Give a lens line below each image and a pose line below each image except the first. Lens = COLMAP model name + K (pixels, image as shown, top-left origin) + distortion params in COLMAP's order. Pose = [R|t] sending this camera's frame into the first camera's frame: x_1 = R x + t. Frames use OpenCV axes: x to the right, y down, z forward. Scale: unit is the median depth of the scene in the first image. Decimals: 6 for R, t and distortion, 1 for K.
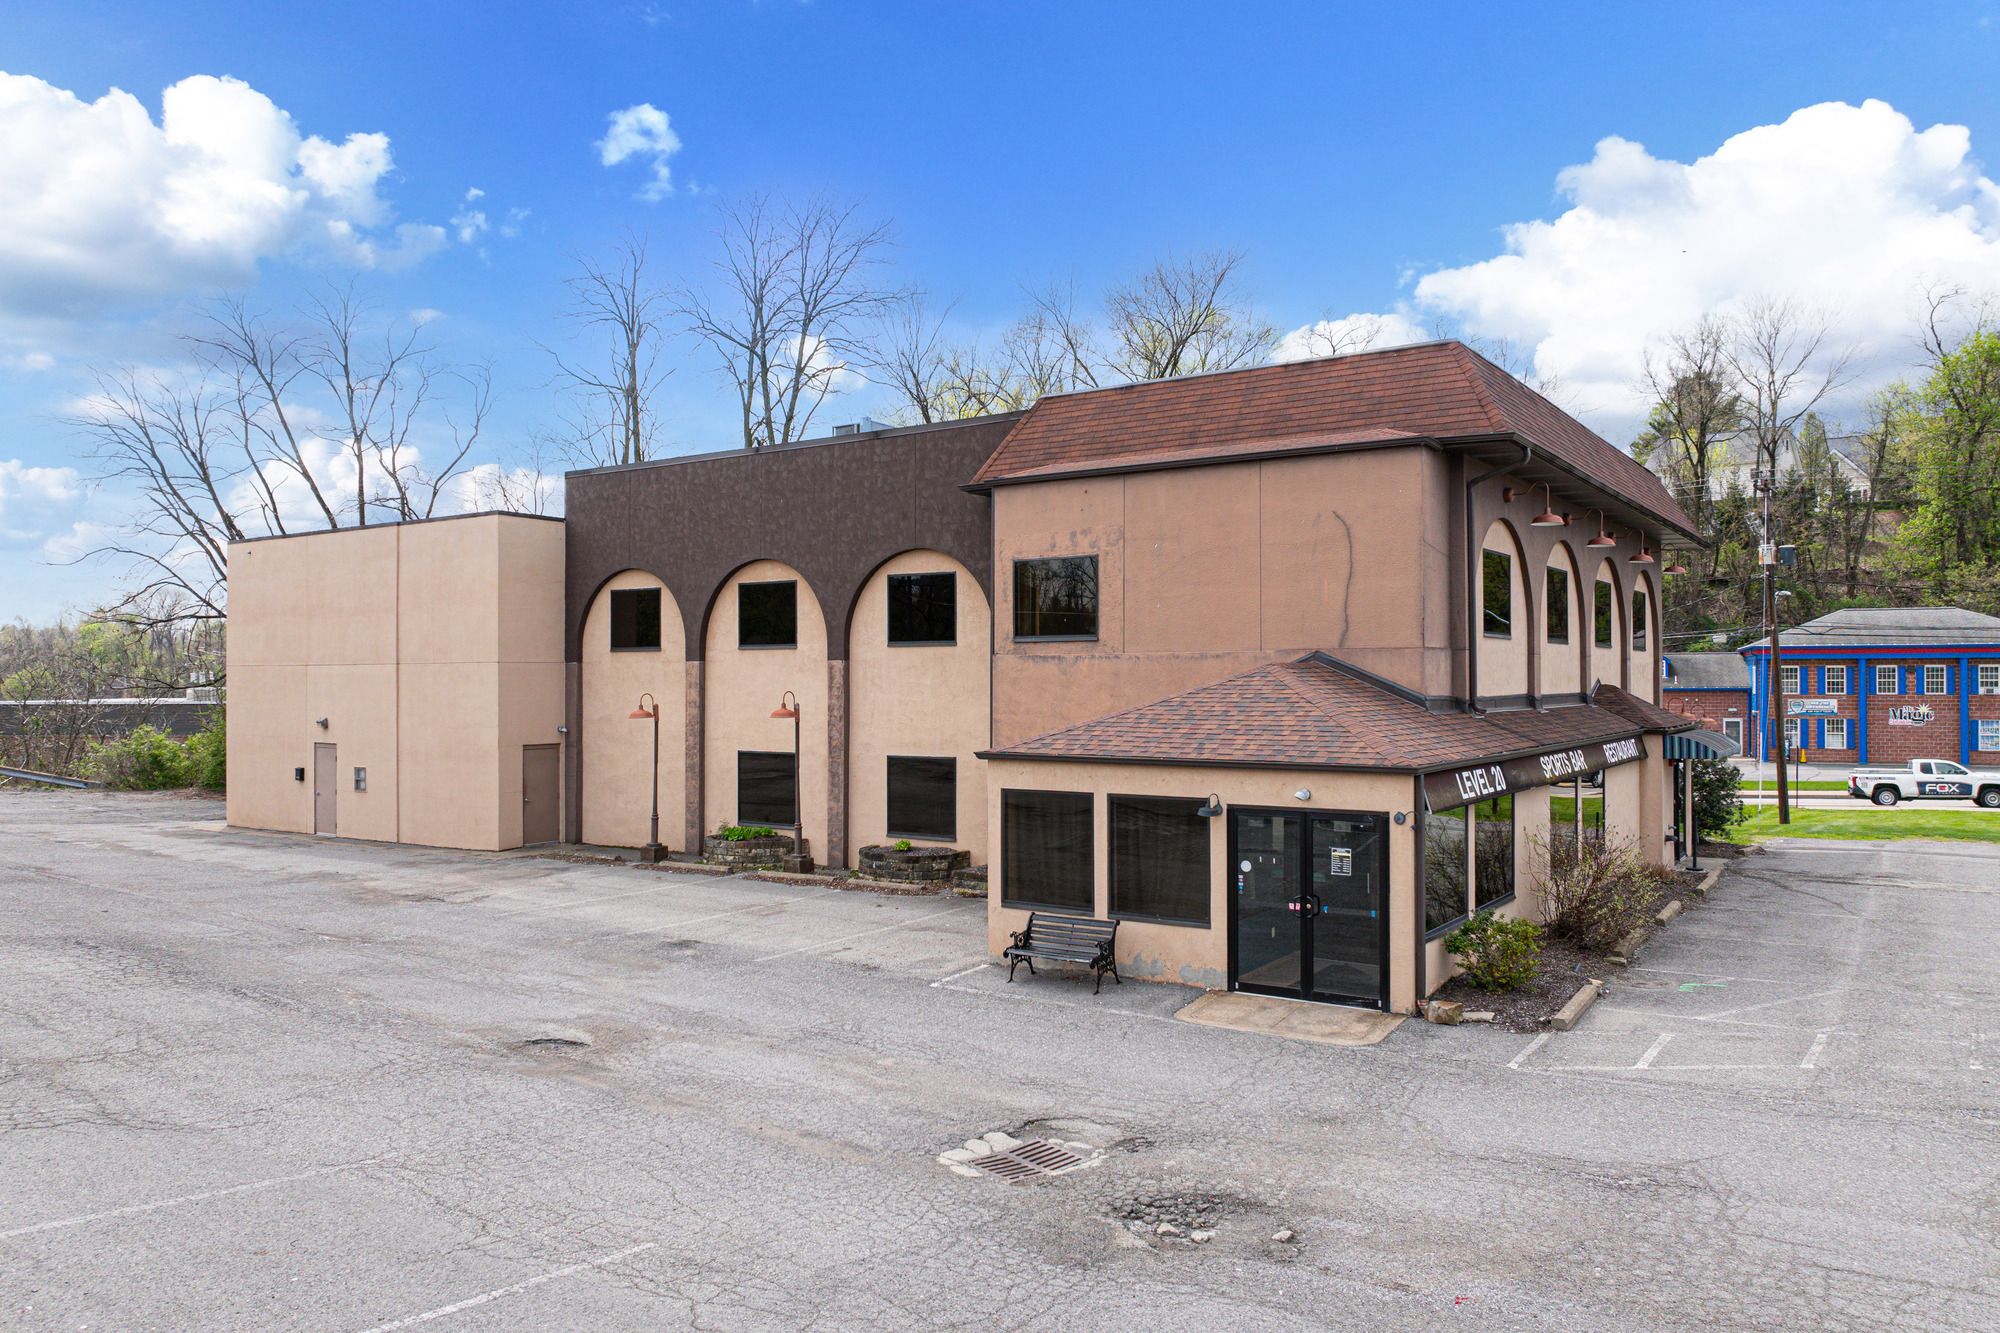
lens RADIAL K [[1410.9, 0, 1008.1], [0, 1410.9, 678.2], [0, 0, 1]] dist [-0.040184, -0.003896]
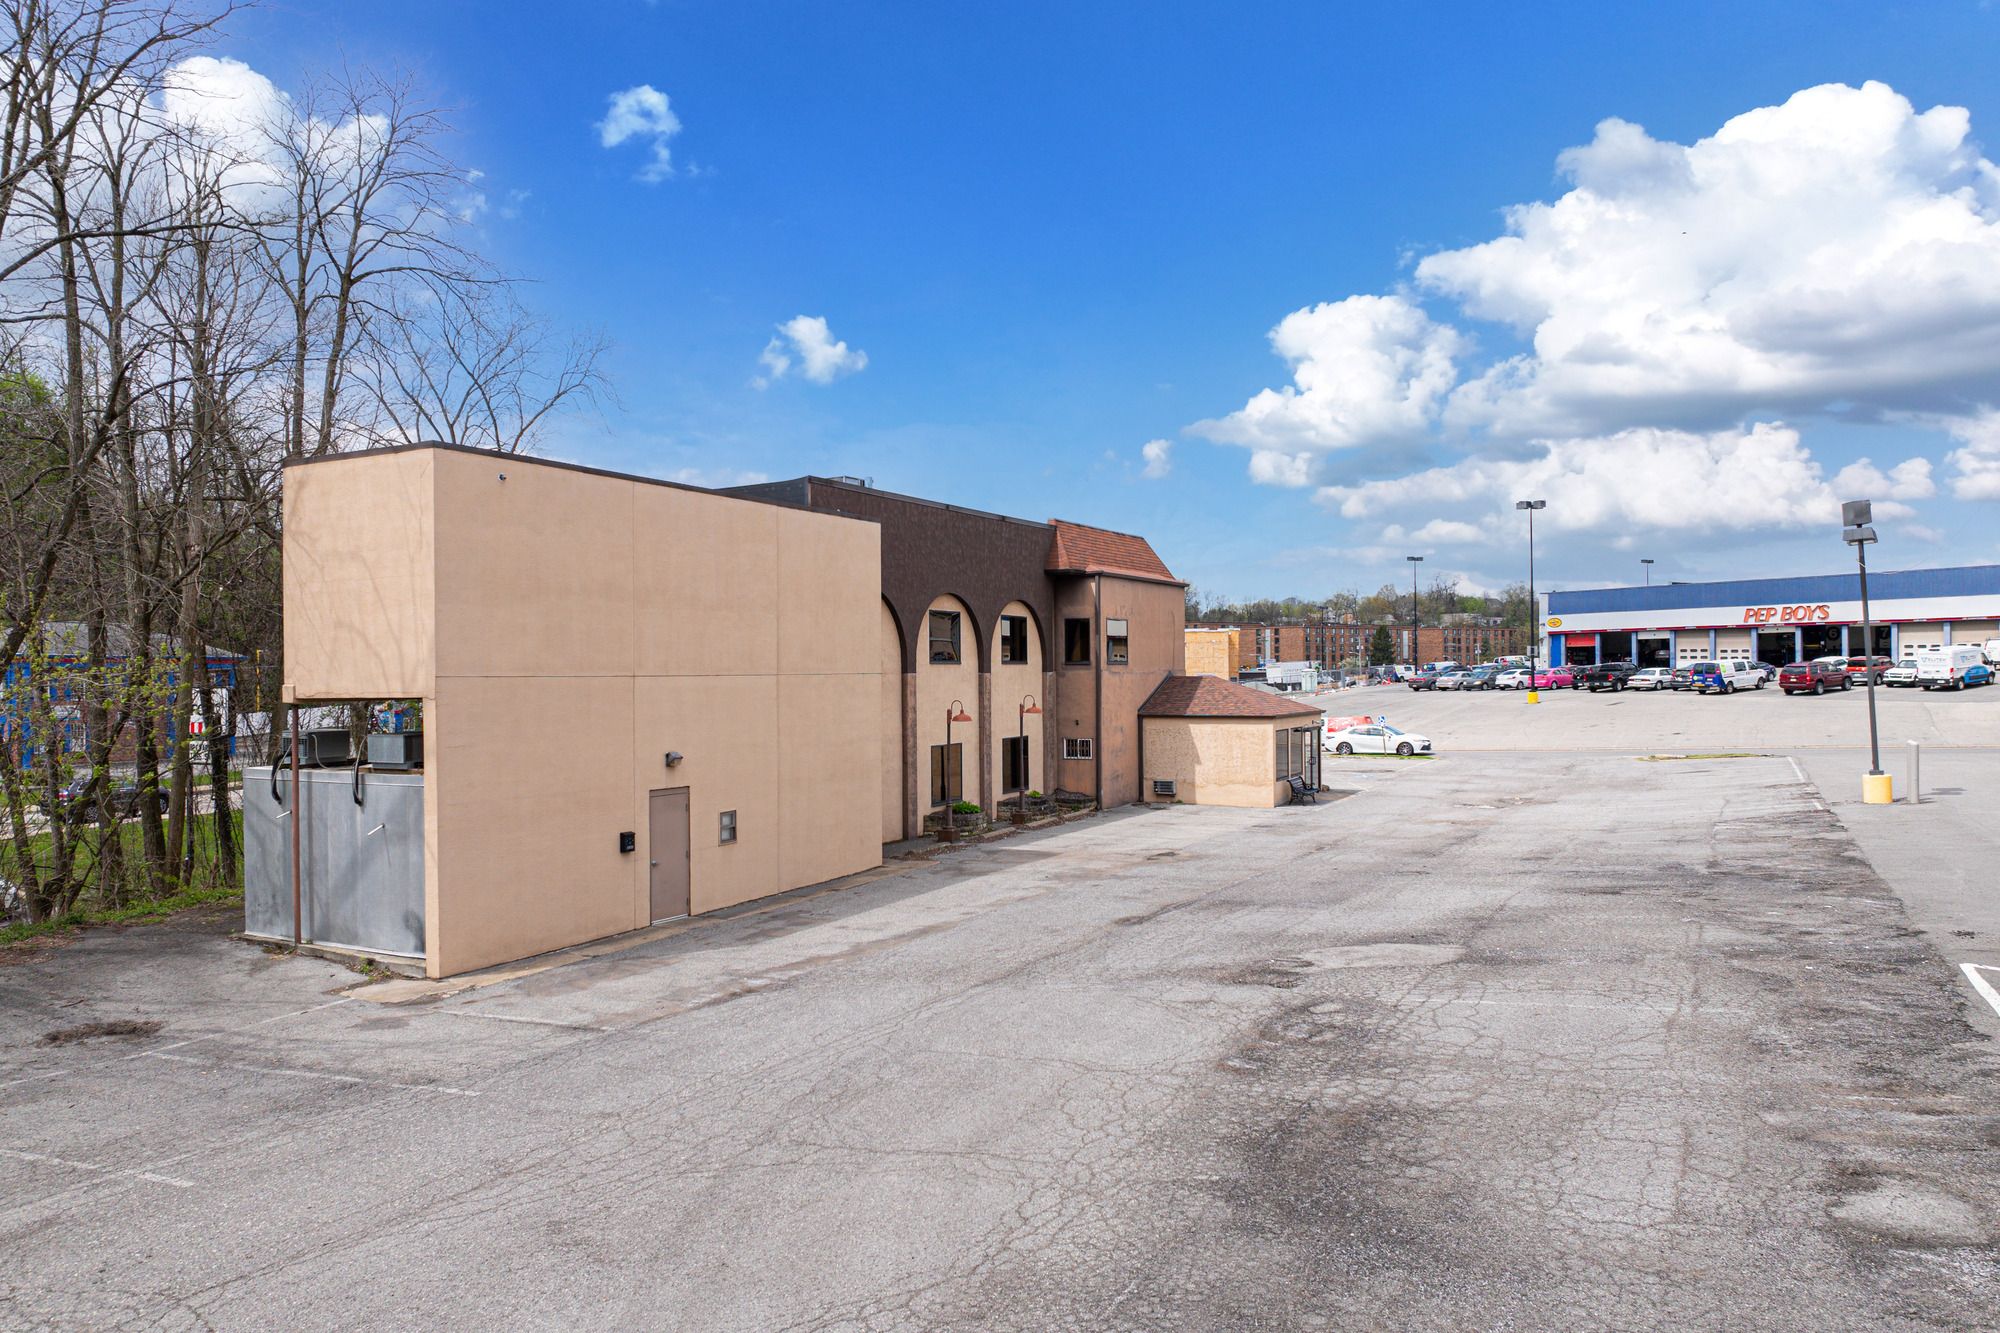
lens RADIAL K [[1410.9, 0, 1000.3], [0, 1410.9, 665.0], [0, 0, 1]] dist [-0.040184, -0.003896]
pose [[-0.126395, 0.002578, 0.991977, -1.515141], [0.000966, 0.999996, -0.002476, -0.016525], [-0.991980, 0.000646, -0.126397, 1.163805]]
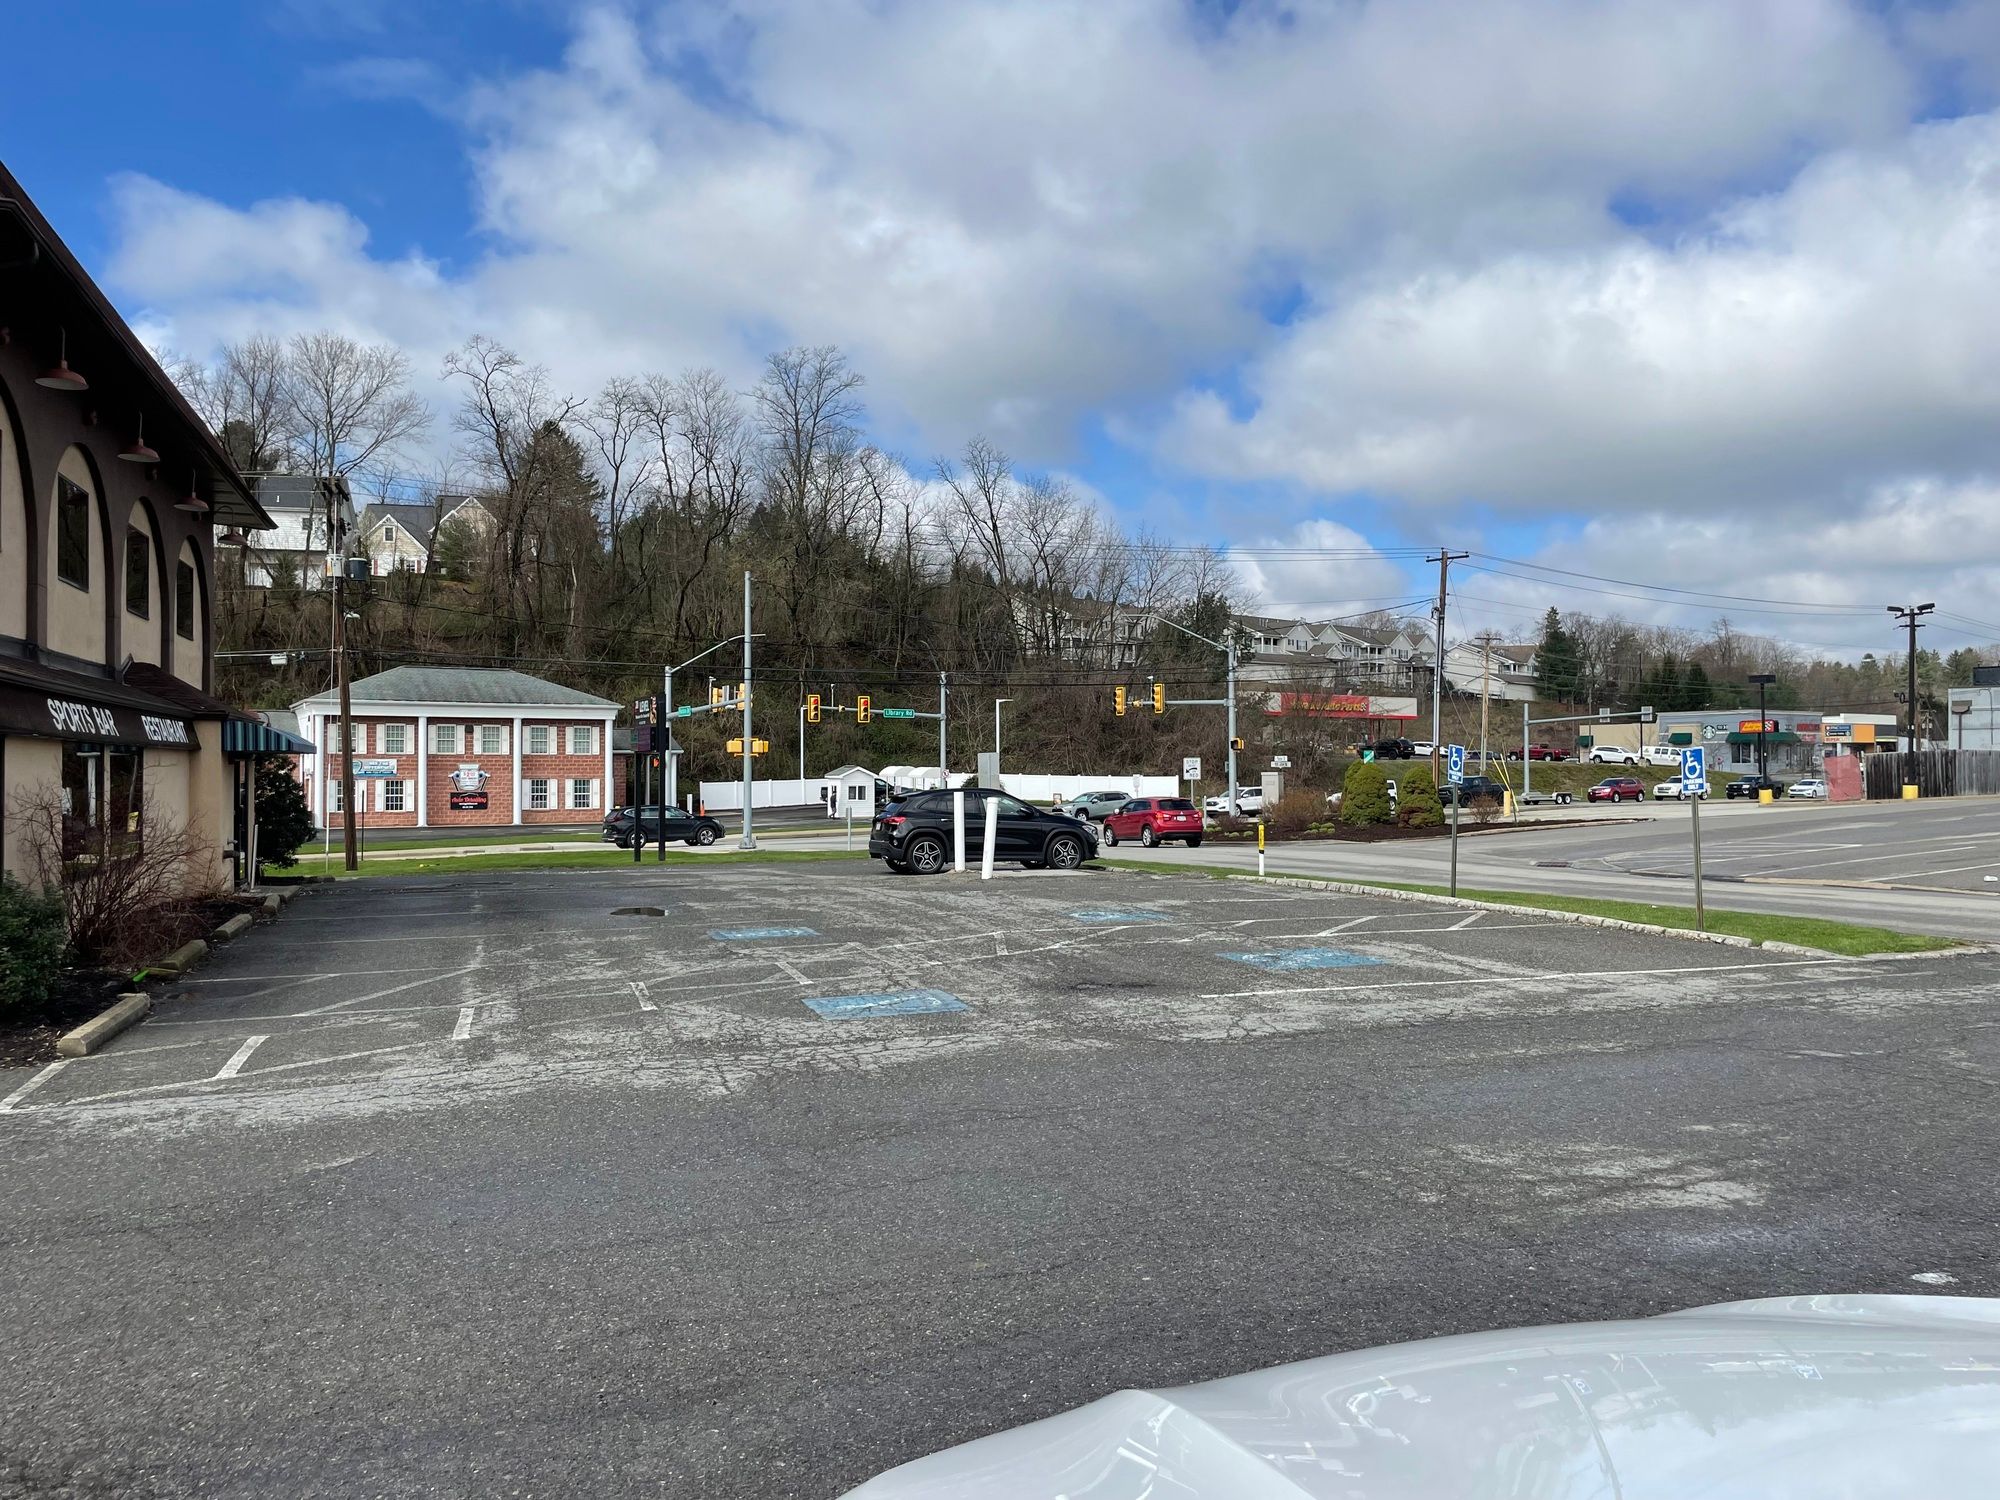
lens RADIAL K [[1513.6, 0, 992.3], [0, 1513.6, 742.5], [0, 0, 1]] dist [0.080659, -0.107501]
pose [[0.606946, 0.015313, 0.794596, 0.049239], [0.000360, 0.999809, -0.019543, 0.067632], [-0.794743, 0.012147, 0.606824, 0.137414]]
